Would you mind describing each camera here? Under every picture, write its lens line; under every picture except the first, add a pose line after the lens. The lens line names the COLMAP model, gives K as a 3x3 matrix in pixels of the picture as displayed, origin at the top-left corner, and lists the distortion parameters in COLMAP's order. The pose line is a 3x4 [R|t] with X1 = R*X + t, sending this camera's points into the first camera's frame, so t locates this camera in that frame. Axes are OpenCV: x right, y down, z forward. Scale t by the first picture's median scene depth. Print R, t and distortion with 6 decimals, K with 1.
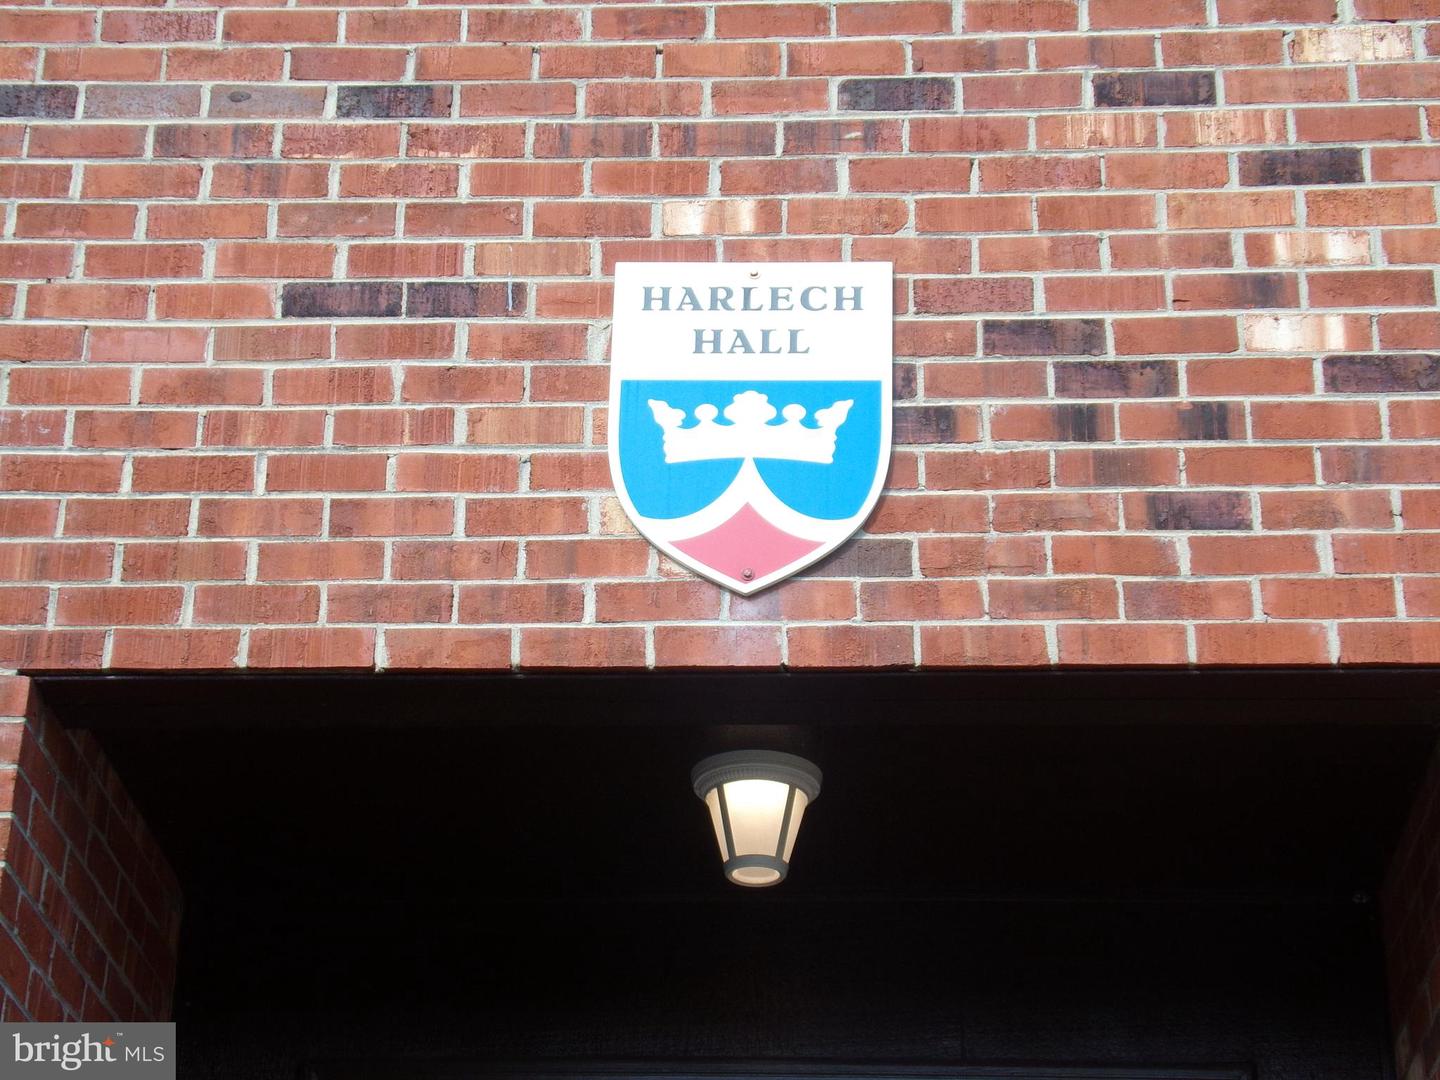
lens RADIAL K [[3132.0, 0, 720.0], [0, 3132.0, 540.0], [0, 0, 1]] dist [0.329690, -0.428547]
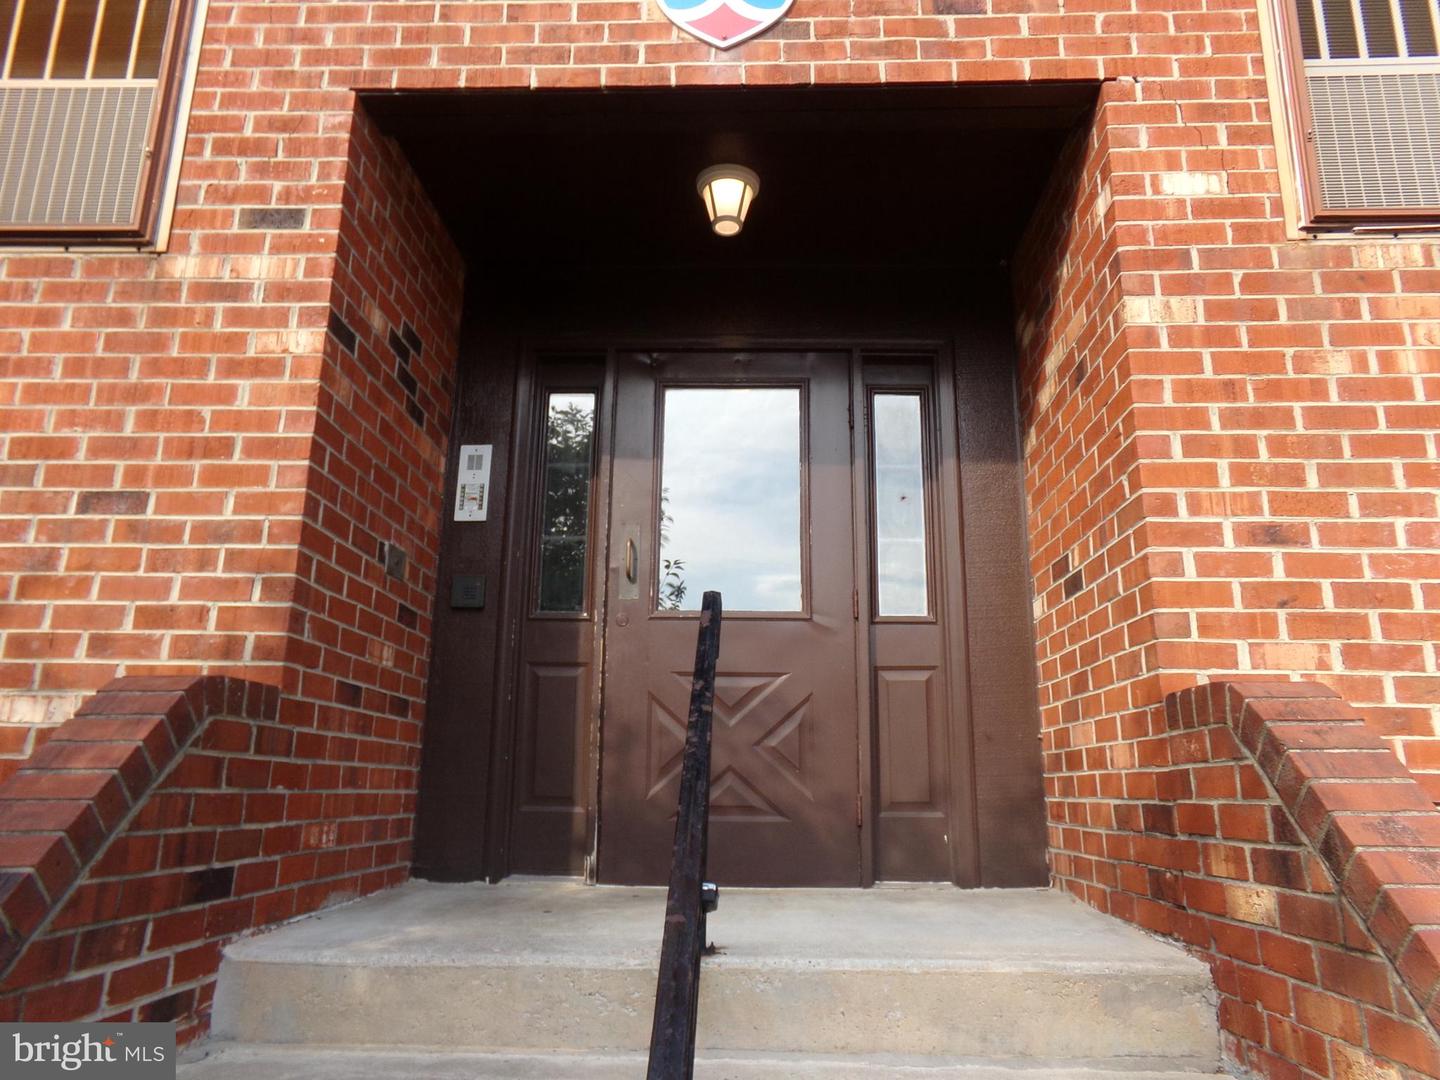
lens RADIAL K [[991.8, 0, 733.1], [0, 991.8, 538.9], [0, 0, 1]] dist [-0.000597, 0.032826]
pose [[0.999883, 0.001523, 0.015200, 0.005456], [-0.004712, 0.977245, 0.212061, 0.179157], [-0.014531, -0.212108, 0.977138, 0.340213]]
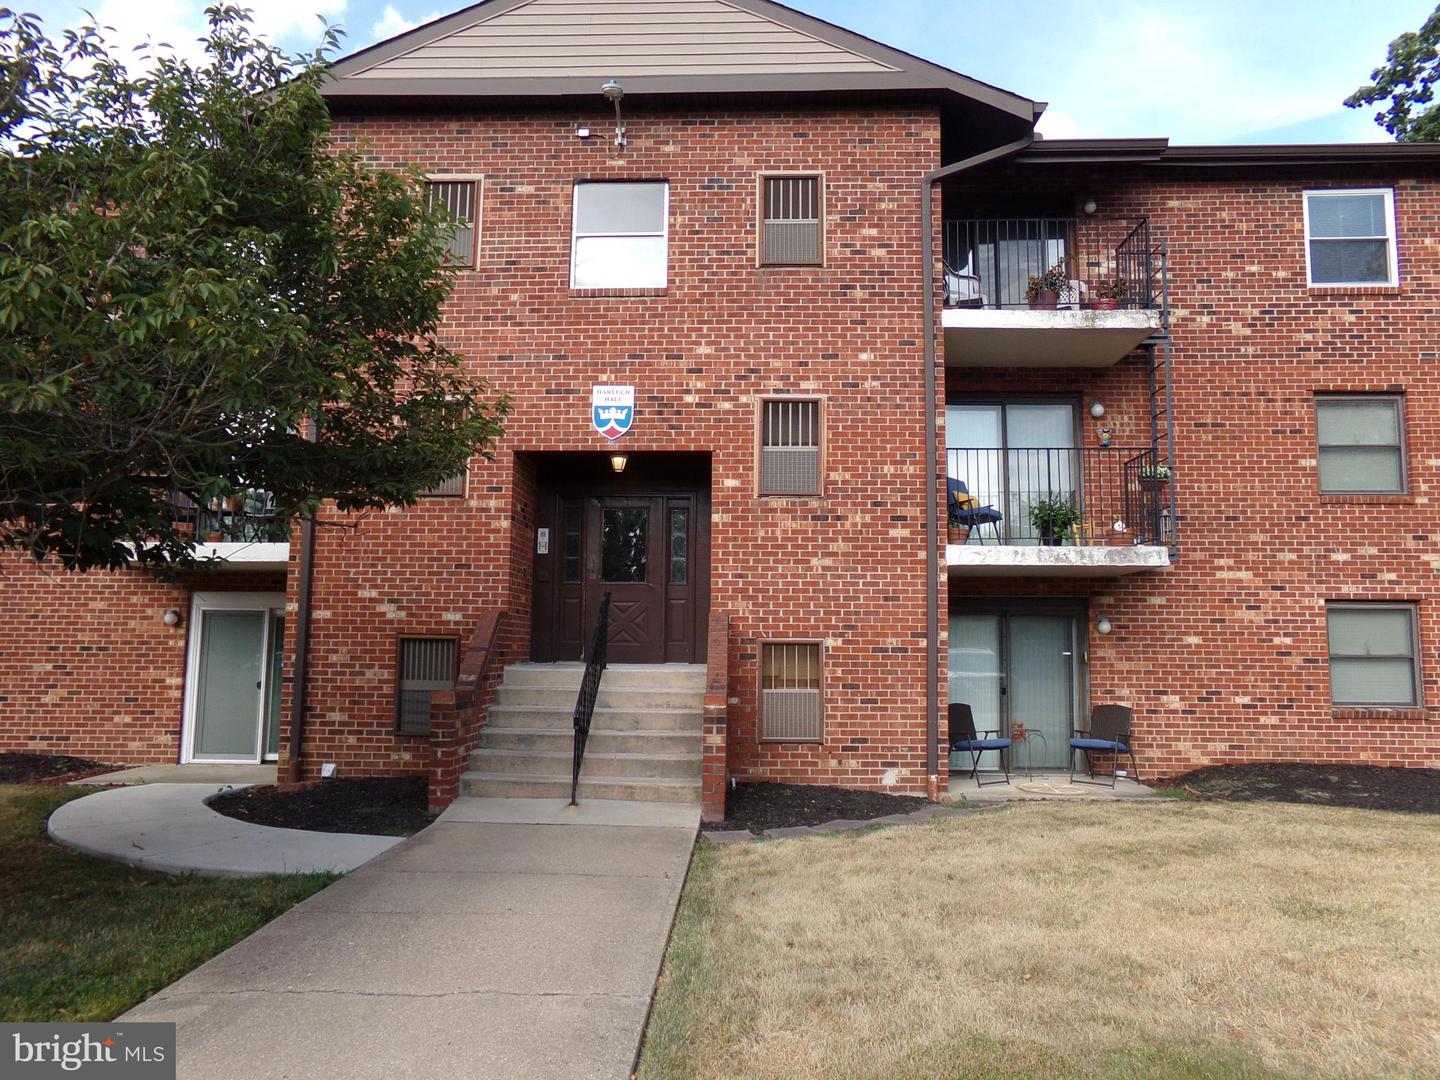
lens RADIAL K [[1004.8, 0, 725.0], [0, 1004.8, 546.9], [0, 0, 1]] dist [-0.100306, 0.166922]
pose [[0.999992, -0.003931, -0.001114, 0.261448], [0.004070, 0.934107, 0.356969, -0.555395], [-0.000362, -0.356971, 0.934116, -1.181509]]
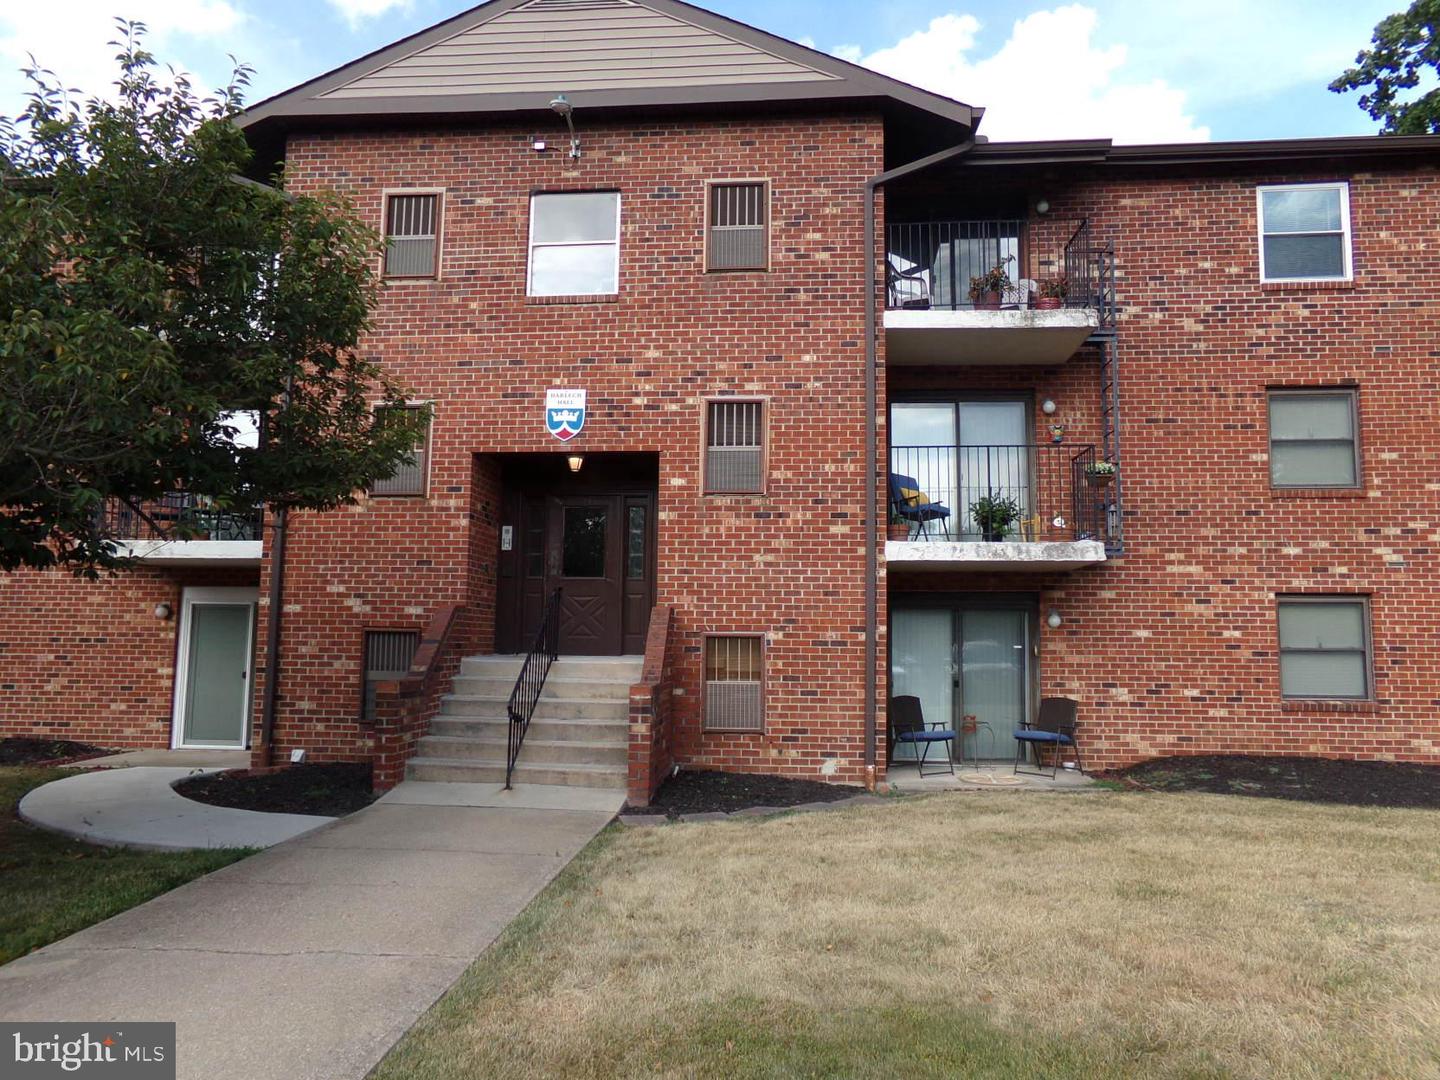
lens RADIAL K [[1001.6, 0, 717.3], [0, 1001.6, 543.3], [0, 0, 1]] dist [-0.102209, 0.166878]
pose [[0.998772, -0.007263, -0.049005, 0.474770], [0.024473, 0.932399, 0.360600, -0.588622], [0.043073, -0.361357, 0.931432, -1.241456]]
